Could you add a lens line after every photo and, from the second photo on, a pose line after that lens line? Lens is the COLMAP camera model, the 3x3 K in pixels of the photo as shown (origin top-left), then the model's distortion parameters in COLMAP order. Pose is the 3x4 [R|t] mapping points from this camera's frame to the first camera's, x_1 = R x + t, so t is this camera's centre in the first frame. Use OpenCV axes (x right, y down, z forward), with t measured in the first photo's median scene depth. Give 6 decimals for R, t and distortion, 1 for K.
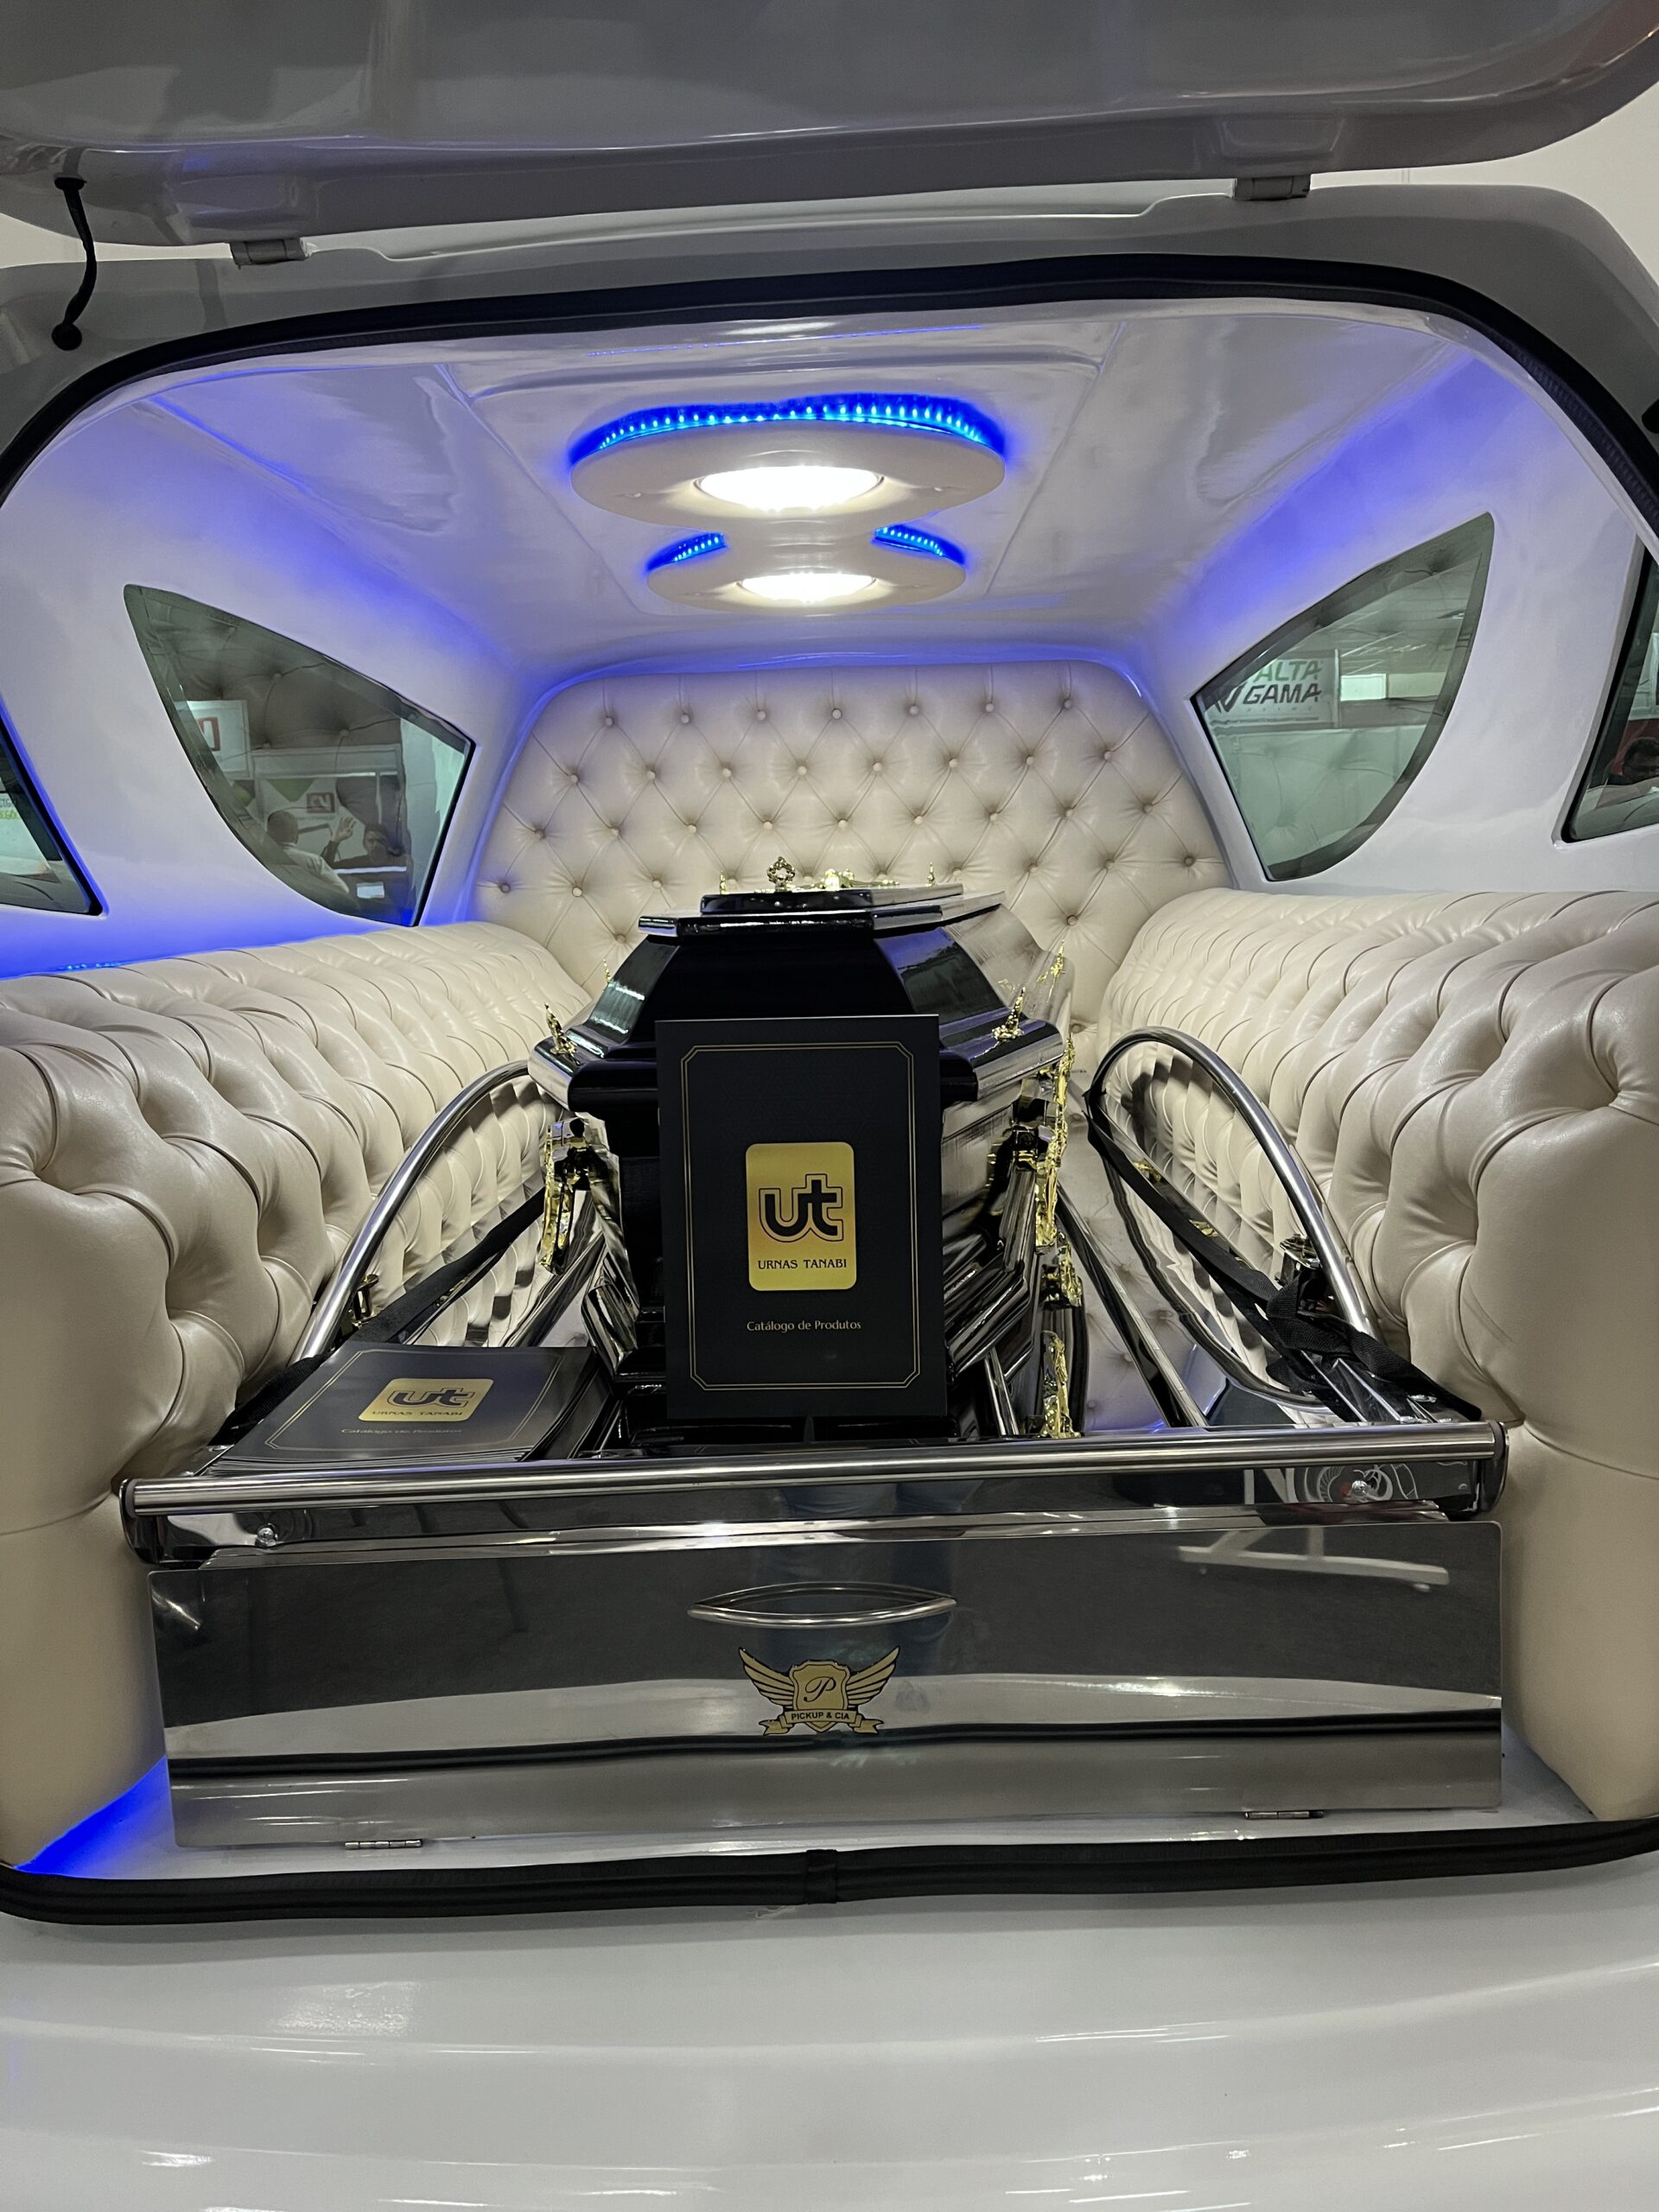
lens RADIAL K [[1704.3, 0, 843.7], [0, 1704.3, 1150.8], [0, 0, 1]] dist [0.049352, -0.026916]
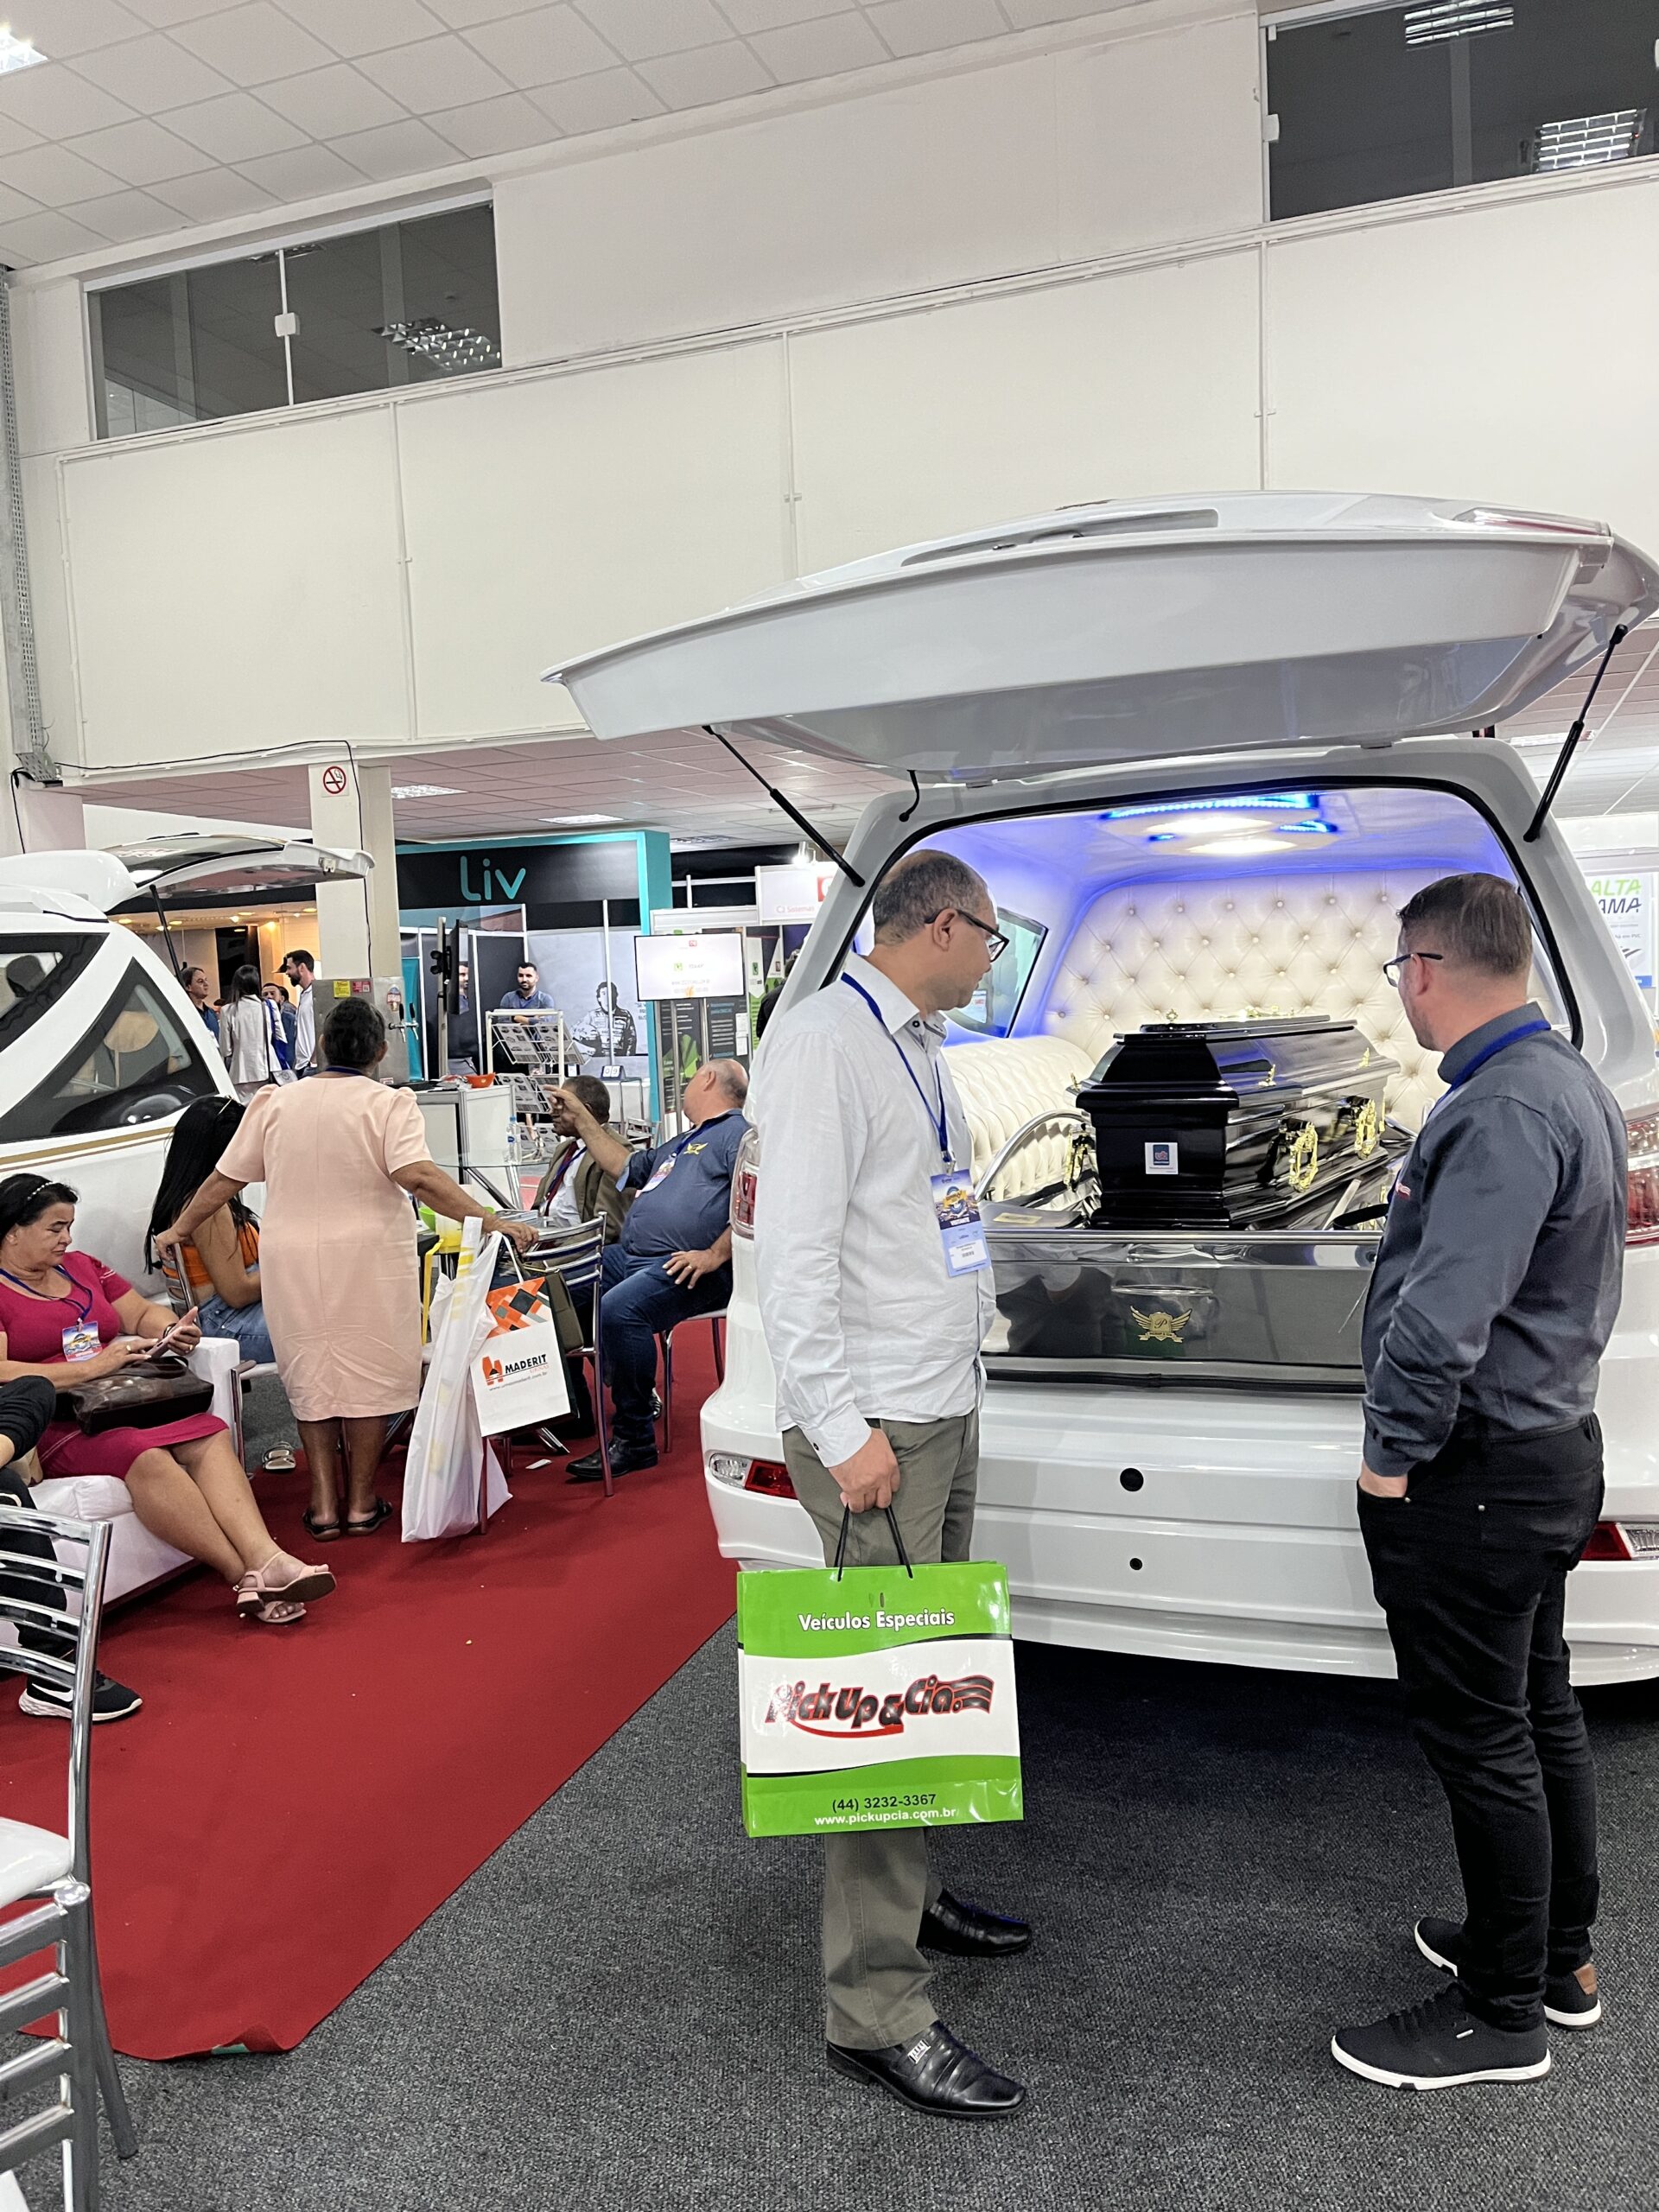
lens RADIAL K [[1622.4, 0, 857.6], [0, 1622.4, 1103.9], [0, 0, 1]] dist [0.127623, -0.155650]
pose [[0.947995, 0.025357, -0.317275, 0.156923], [-0.054012, 0.995180, -0.081847, 0.096492], [0.313670, 0.094727, 0.944795, -0.730807]]
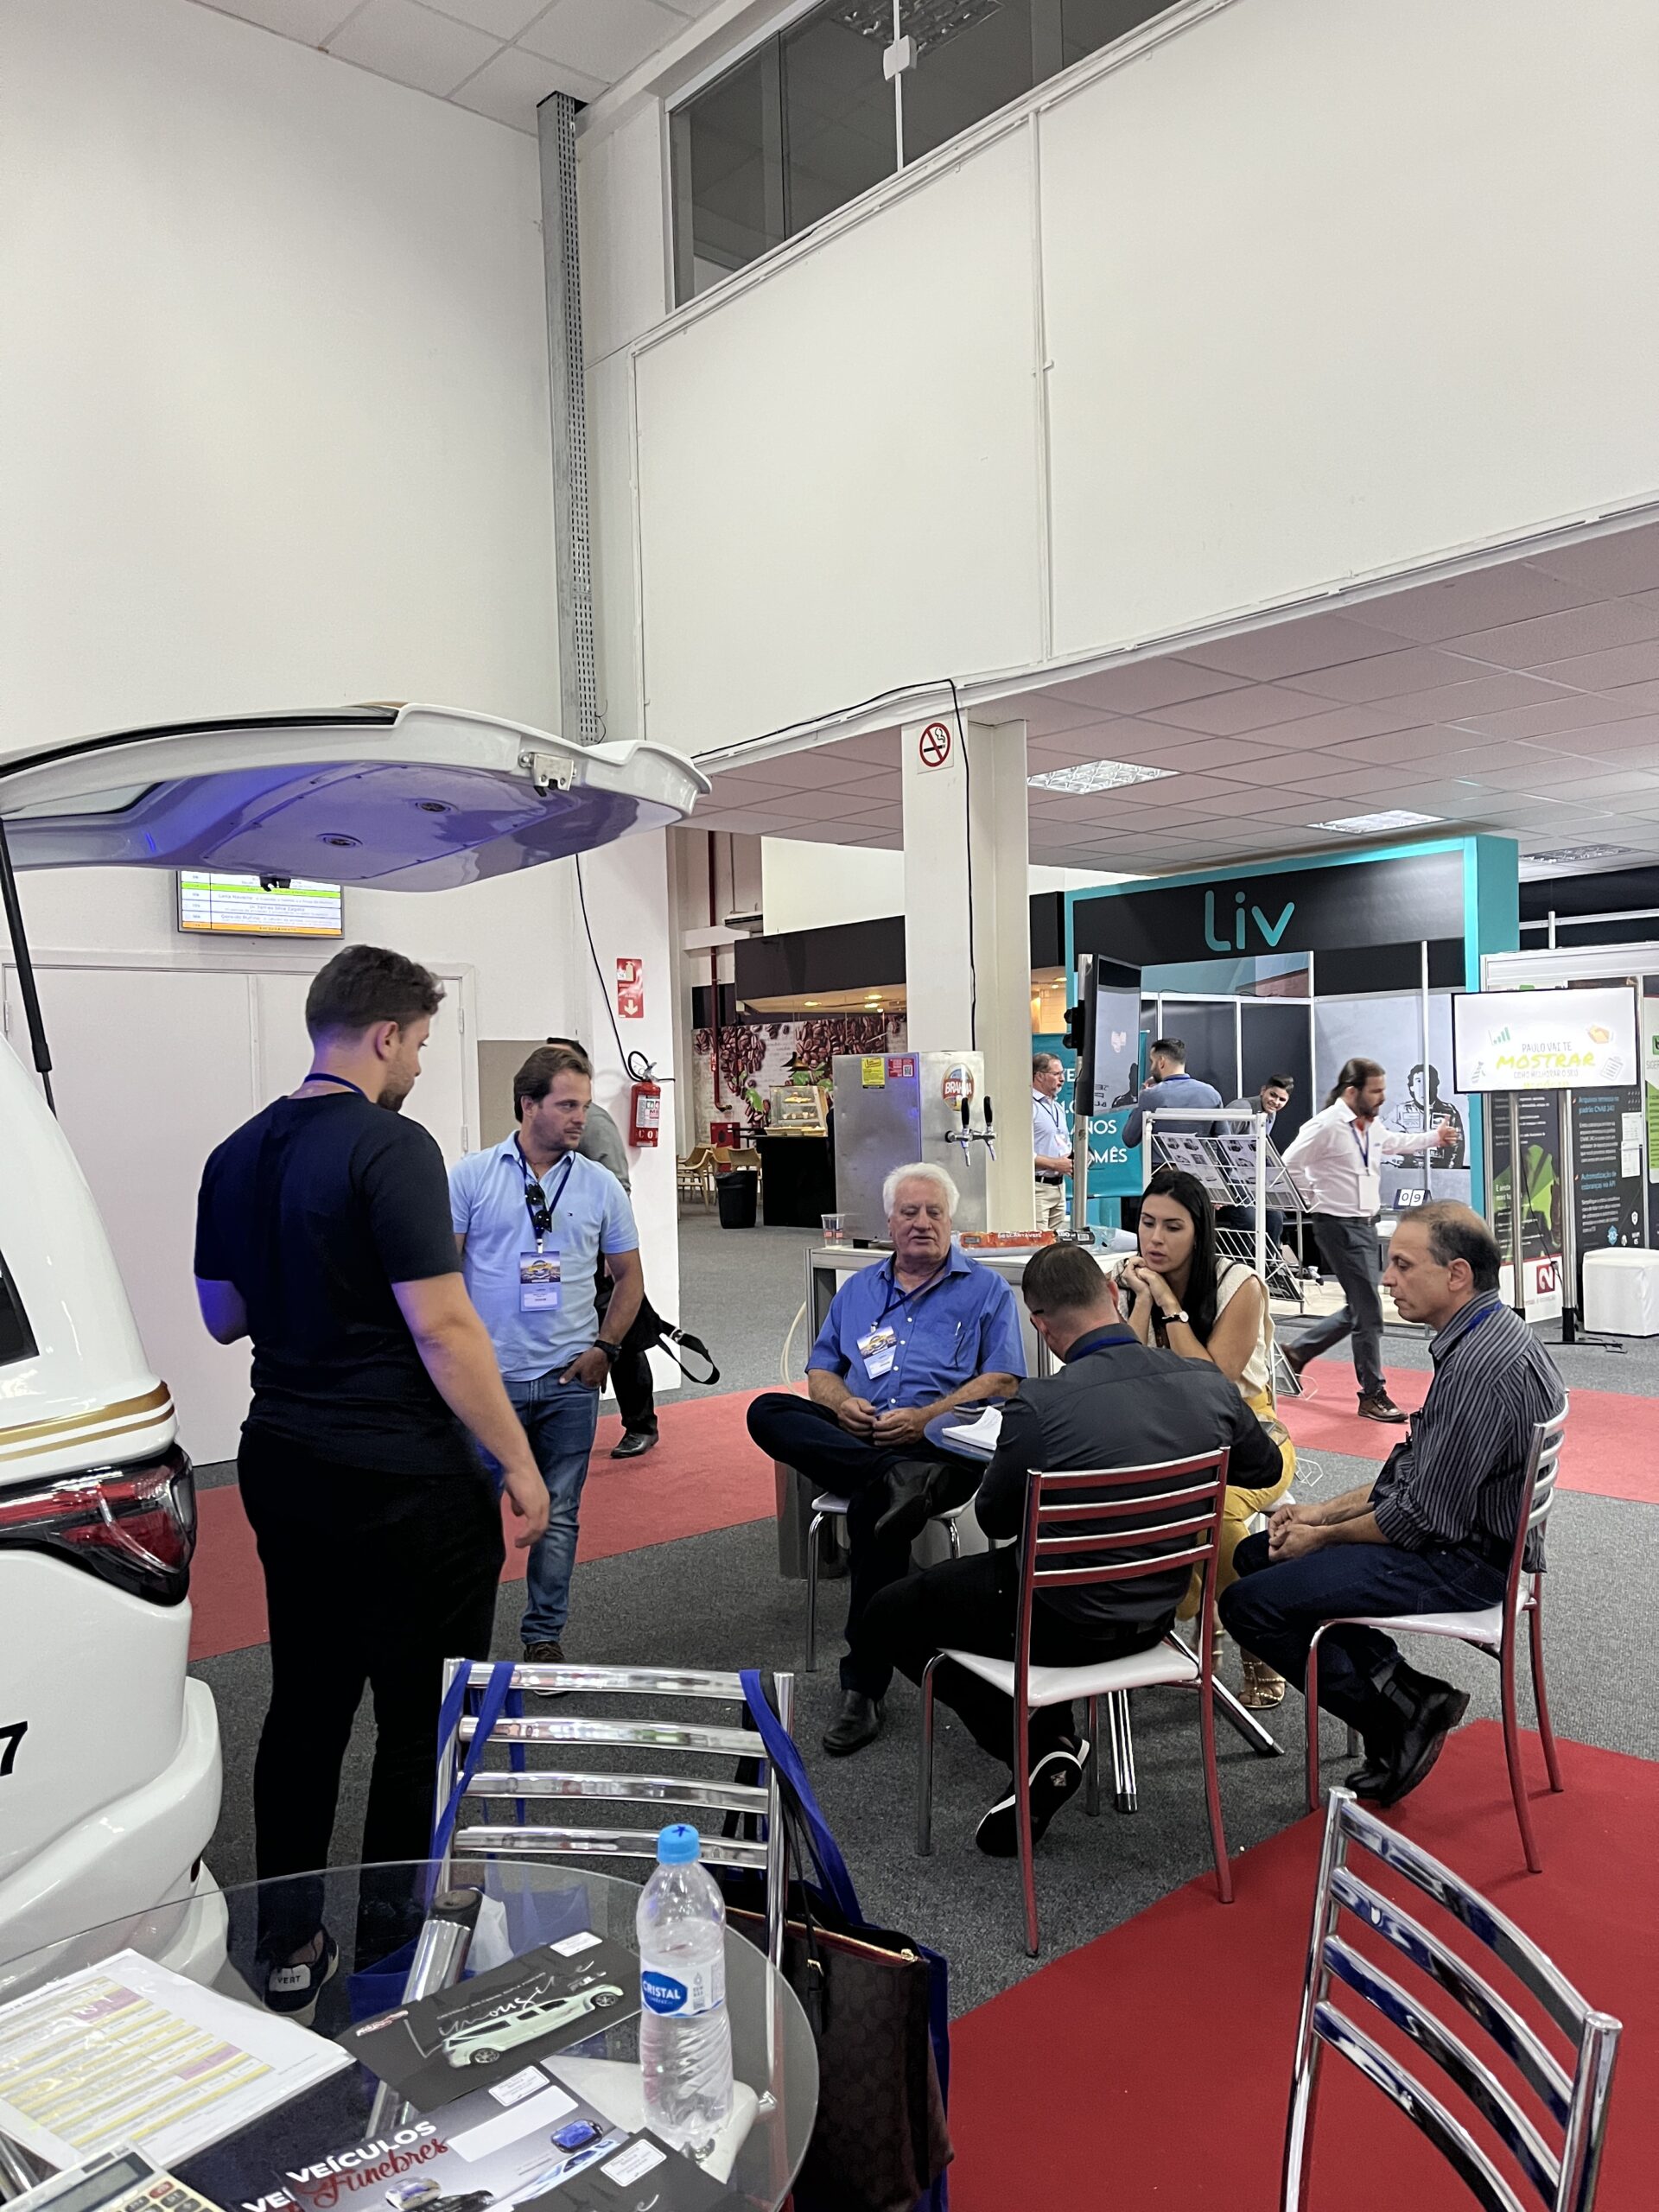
lens RADIAL K [[1725.4, 0, 829.5], [0, 1725.4, 1106.0], [0, 0, 1]] dist [0.061469, -0.044120]
pose [[0.678222, 0.021858, -0.734532, -0.477210], [-0.126400, 0.988130, -0.087306, -0.141943], [0.723905, 0.152057, 0.672934, 0.758265]]
